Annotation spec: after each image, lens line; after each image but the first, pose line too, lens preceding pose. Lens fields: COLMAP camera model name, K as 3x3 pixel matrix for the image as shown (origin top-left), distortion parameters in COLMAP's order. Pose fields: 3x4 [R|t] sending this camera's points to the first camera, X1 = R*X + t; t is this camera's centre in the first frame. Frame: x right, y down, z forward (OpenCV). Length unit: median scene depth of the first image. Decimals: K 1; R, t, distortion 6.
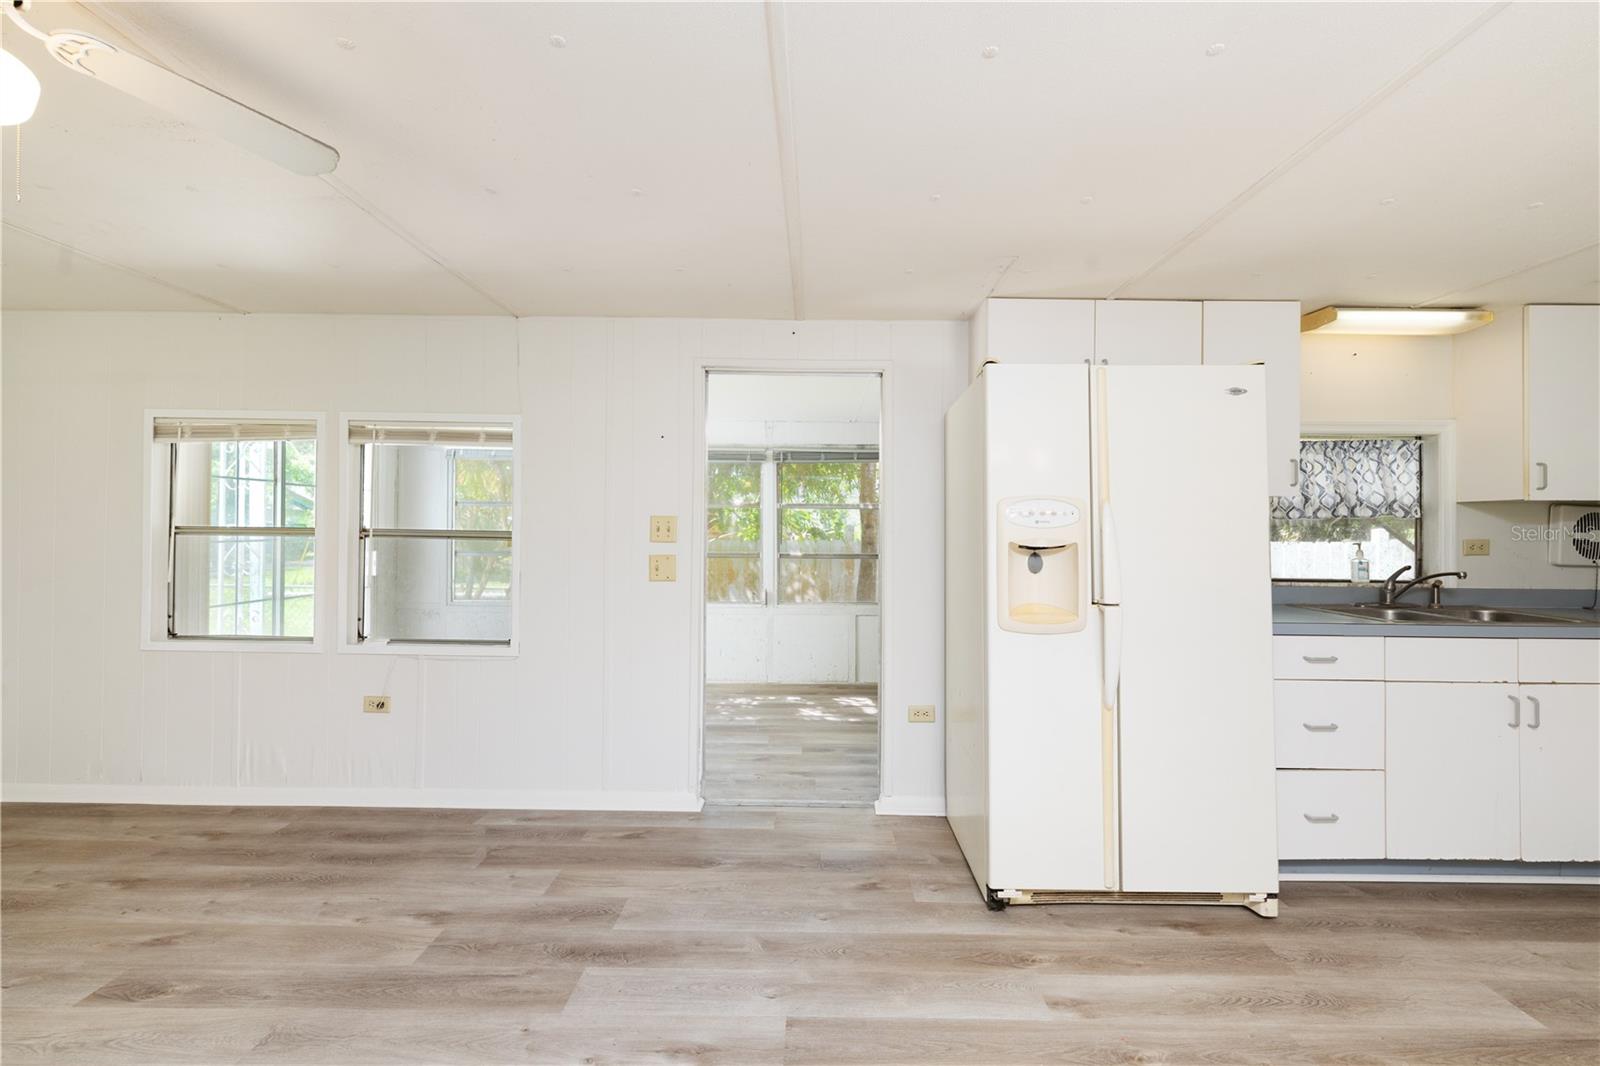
lens RADIAL K [[695.7, 0, 803.8], [0, 695.7, 517.6], [0, 0, 1]] dist [-0.001666, 0.000661]
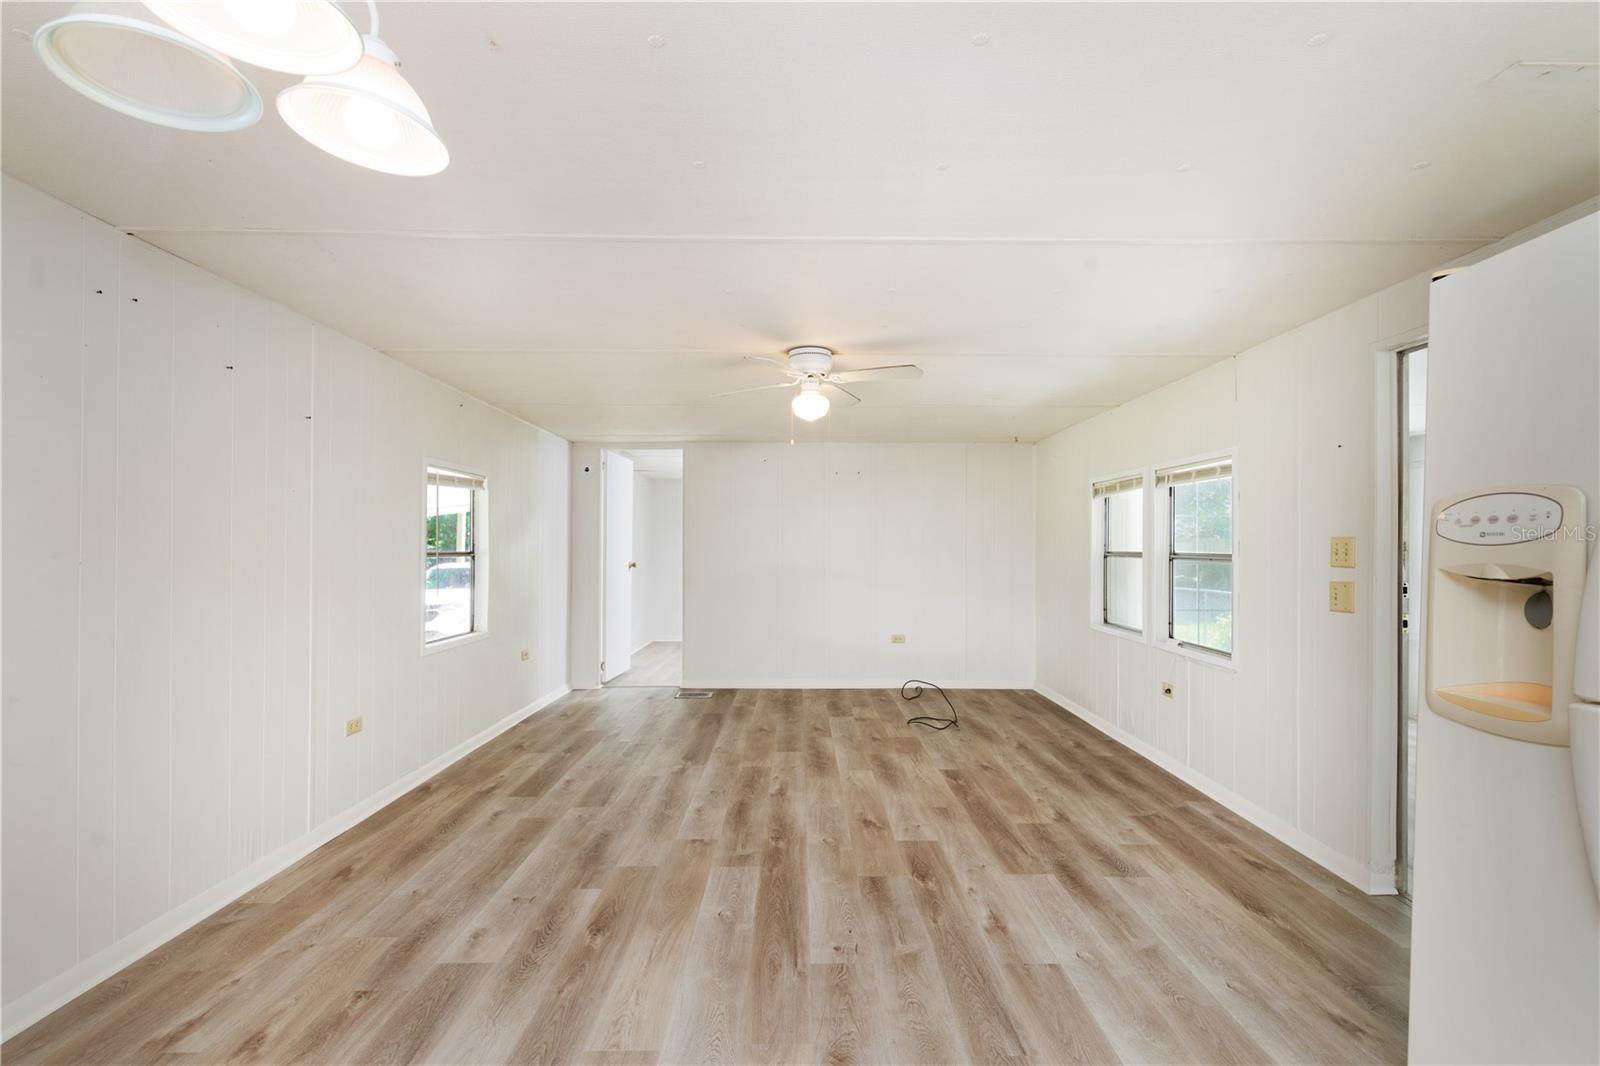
lens RADIAL K [[695.7, 0, 812.0], [0, 695.7, 541.9], [0, 0, 1]] dist [-0.001666, 0.000661]
pose [[0.025686, -0.017521, -0.999517, 0.749778], [0.009082, 0.999809, -0.017293, 0.014394], [0.999629, -0.008633, 0.025840, 0.363300]]
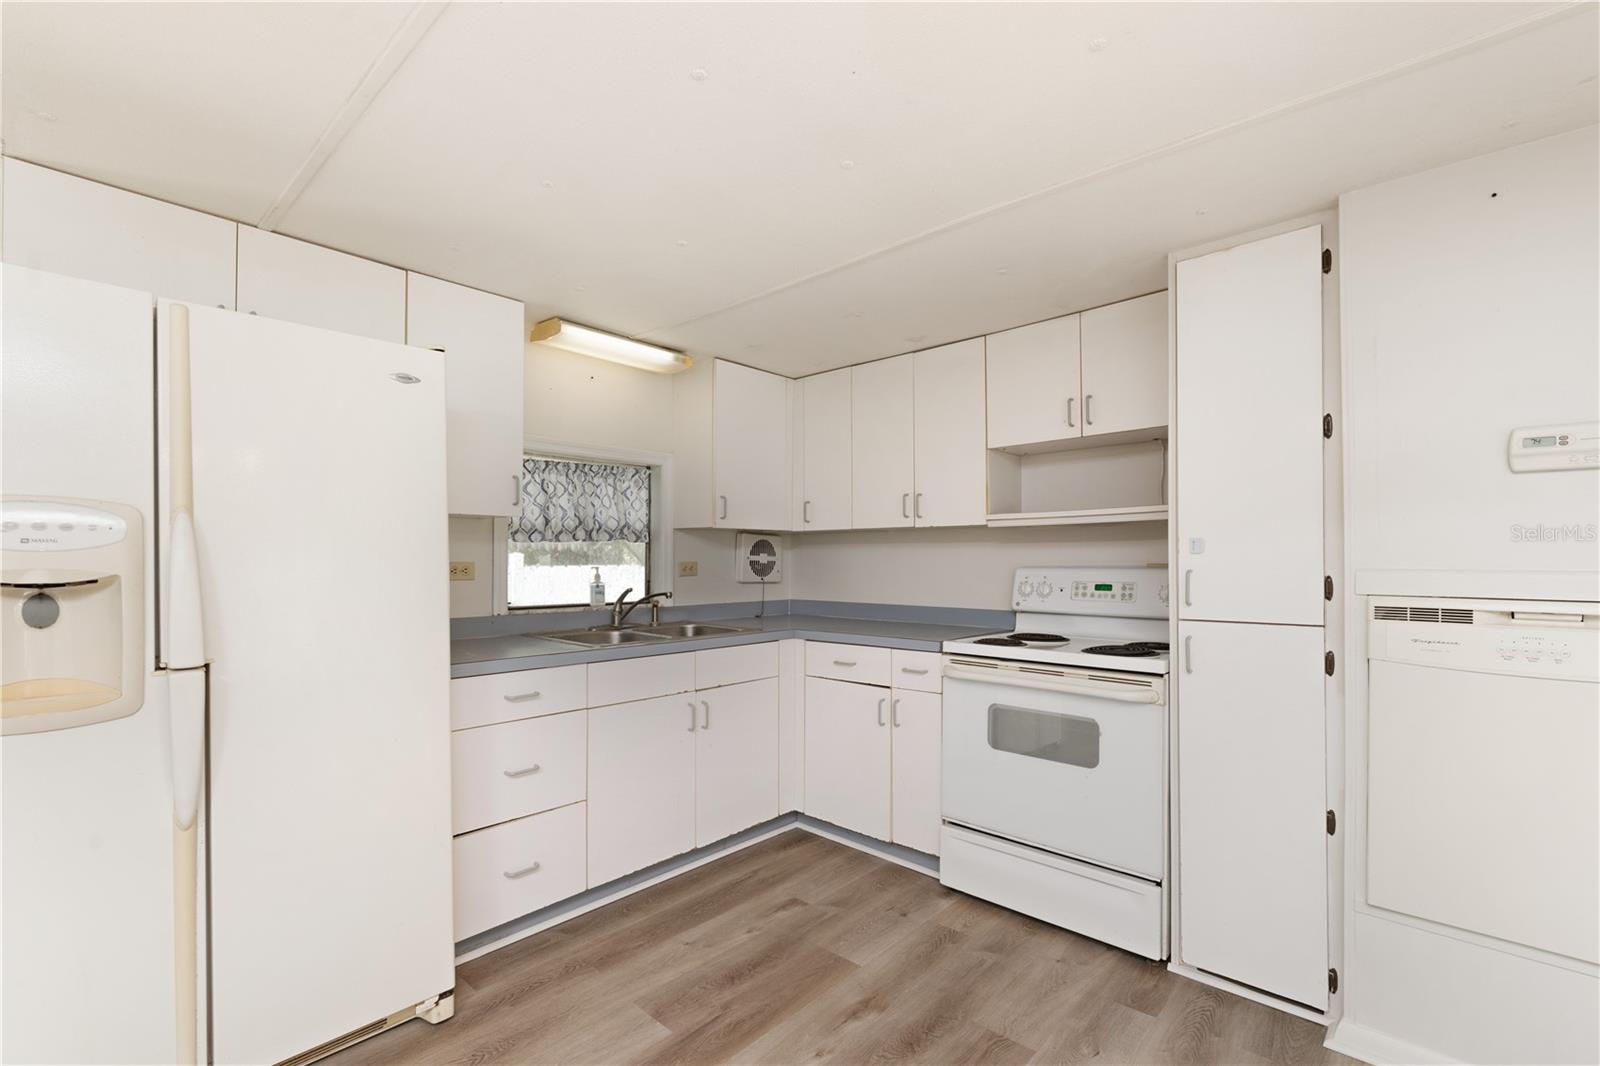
lens RADIAL K [[695.7, 0, 813.9], [0, 695.7, 550.5], [0, 0, 1]] dist [-0.001666, 0.000661]
pose [[0.669919, 0.001046, 0.742433, 0.290240], [-0.009468, 0.999930, 0.007135, 0.003060], [-0.742373, -0.011809, 0.669882, 0.101943]]
